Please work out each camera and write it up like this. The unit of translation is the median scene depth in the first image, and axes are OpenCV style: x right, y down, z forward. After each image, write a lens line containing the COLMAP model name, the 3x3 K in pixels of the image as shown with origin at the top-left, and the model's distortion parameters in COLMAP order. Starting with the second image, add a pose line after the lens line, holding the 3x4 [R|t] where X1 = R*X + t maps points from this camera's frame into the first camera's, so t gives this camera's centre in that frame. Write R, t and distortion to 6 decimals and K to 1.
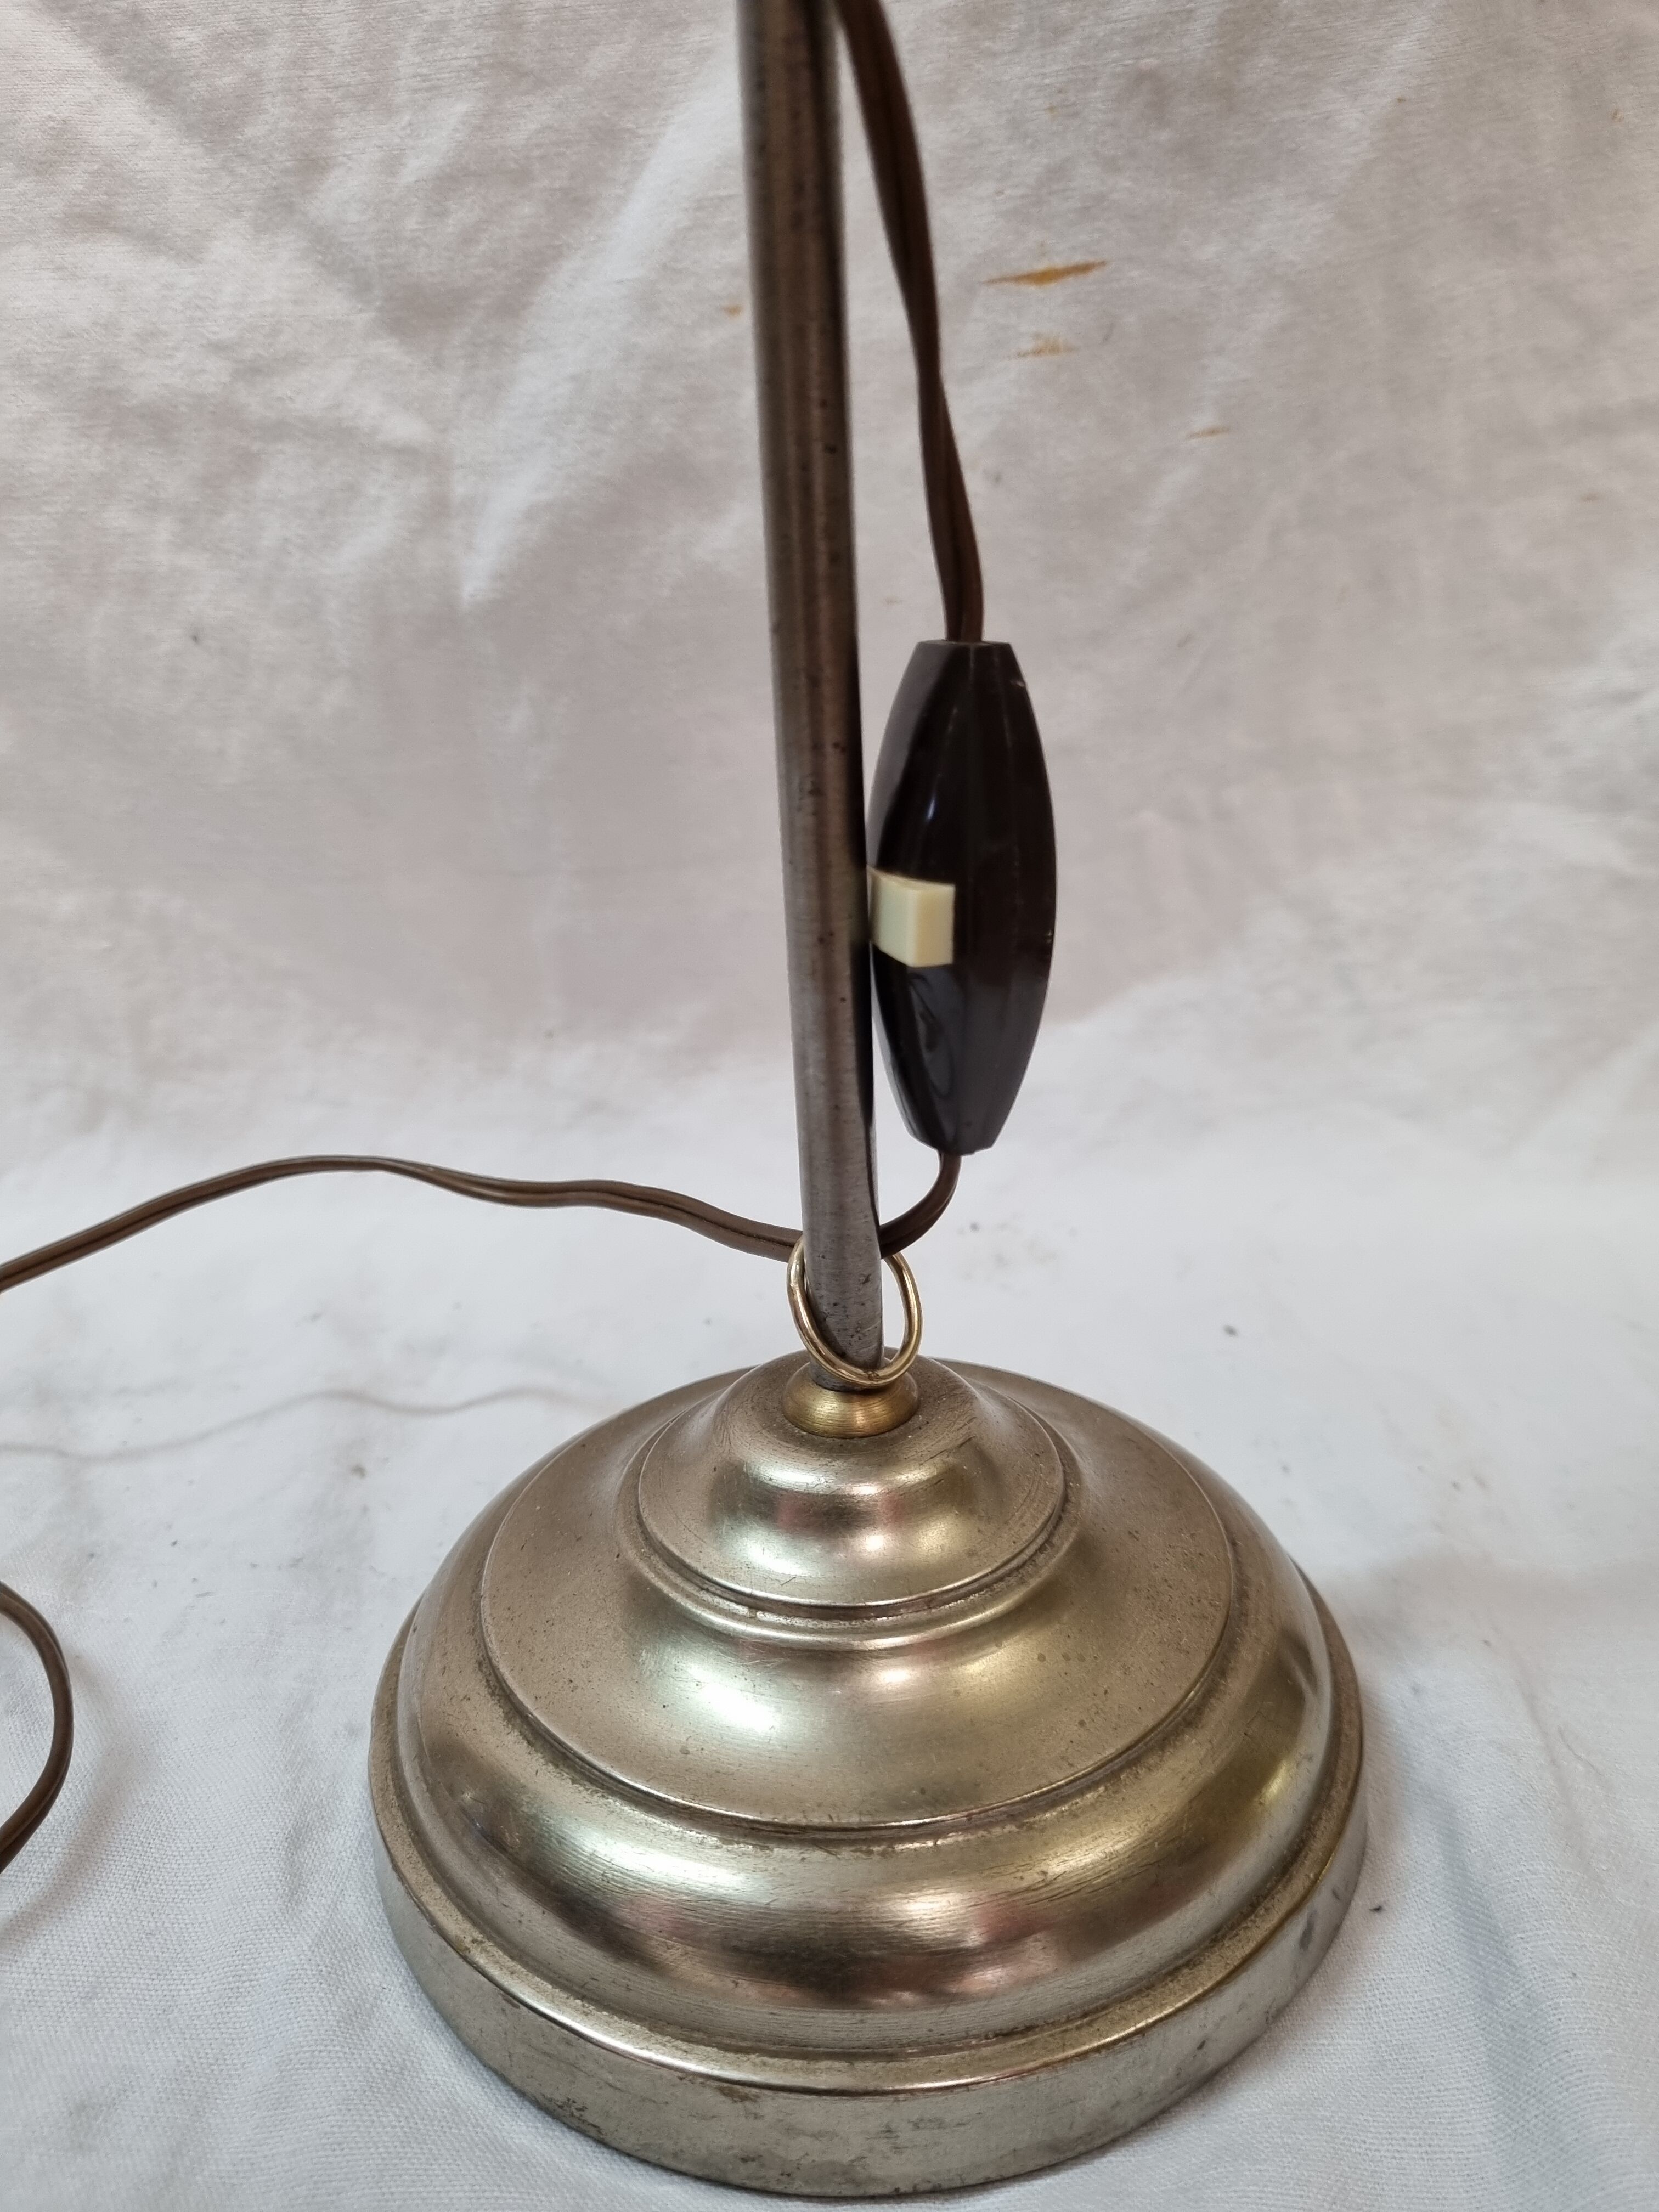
lens RADIAL K [[1676.2, 0, 810.5], [0, 1676.2, 1122.4], [0, 0, 1]] dist [0.005558, -0.010072]
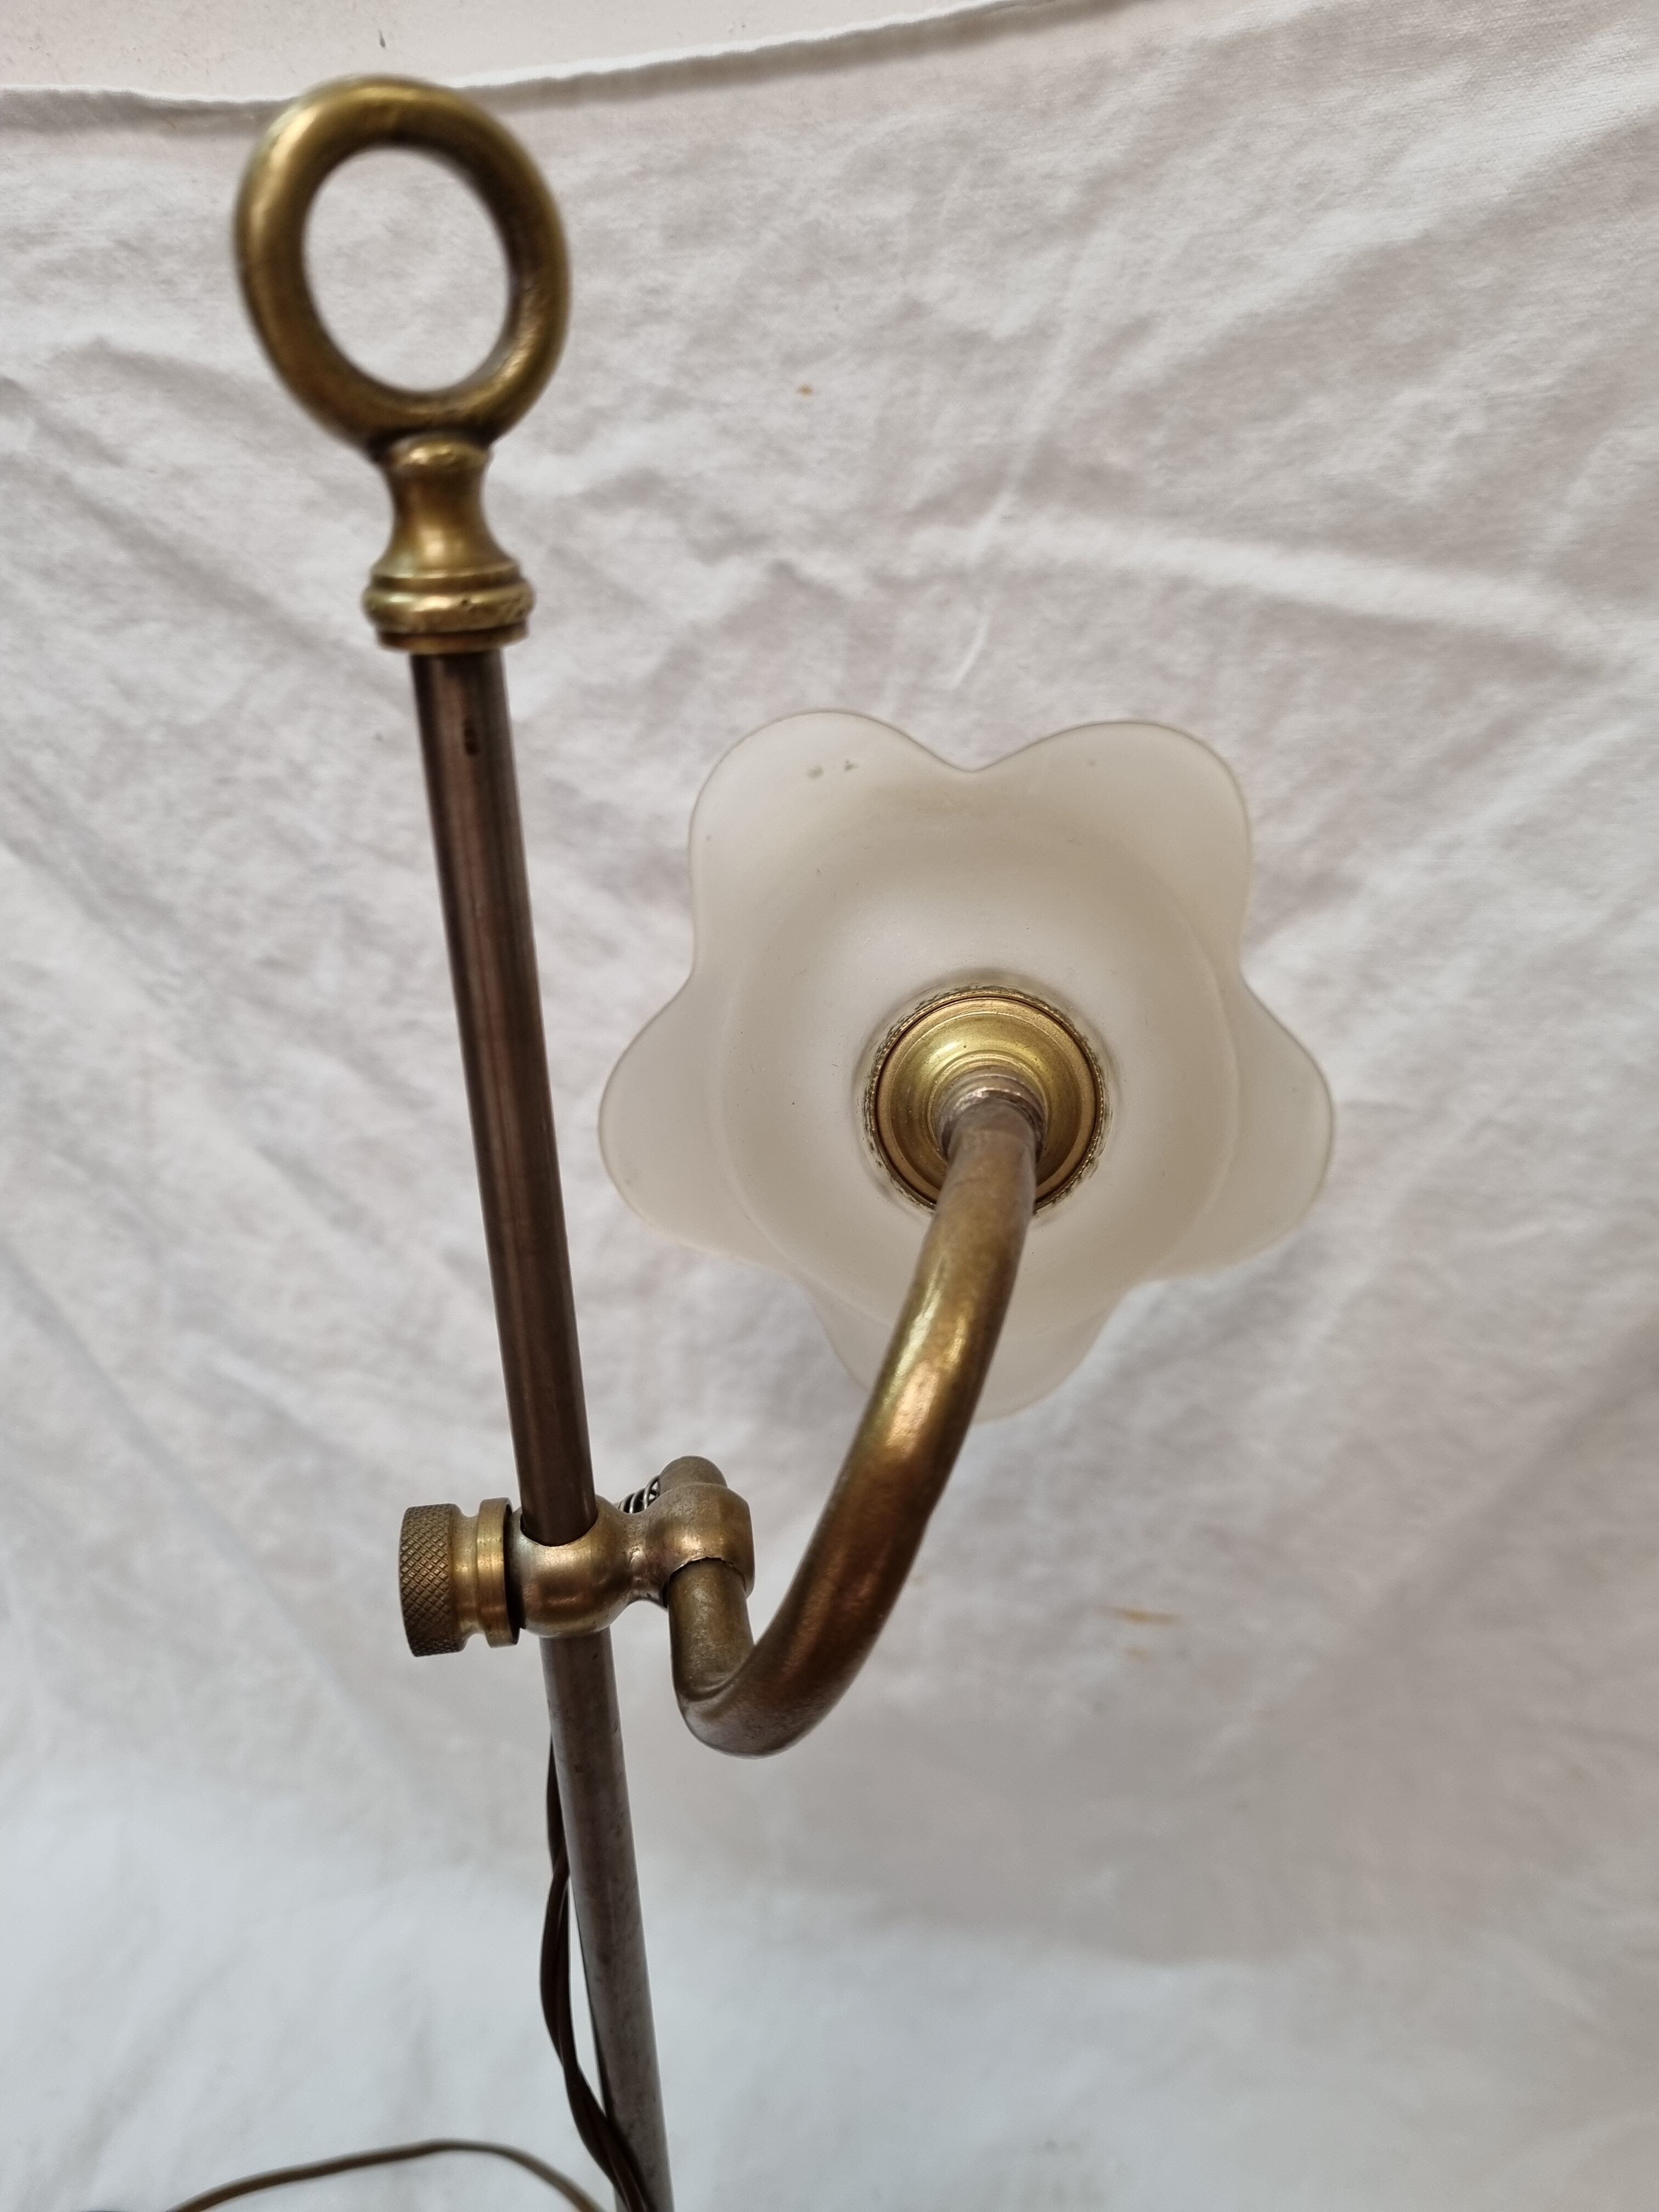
lens RADIAL K [[1651.3, 0, 866.4], [0, 1651.3, 1102.2], [0, 0, 1]] dist [0.011919, -0.014272]
pose [[0.971709, 0.116239, -0.205598, 0.143317], [-0.109365, 0.993004, 0.044531, -0.895168], [0.209335, -0.020786, 0.977623, -0.341213]]
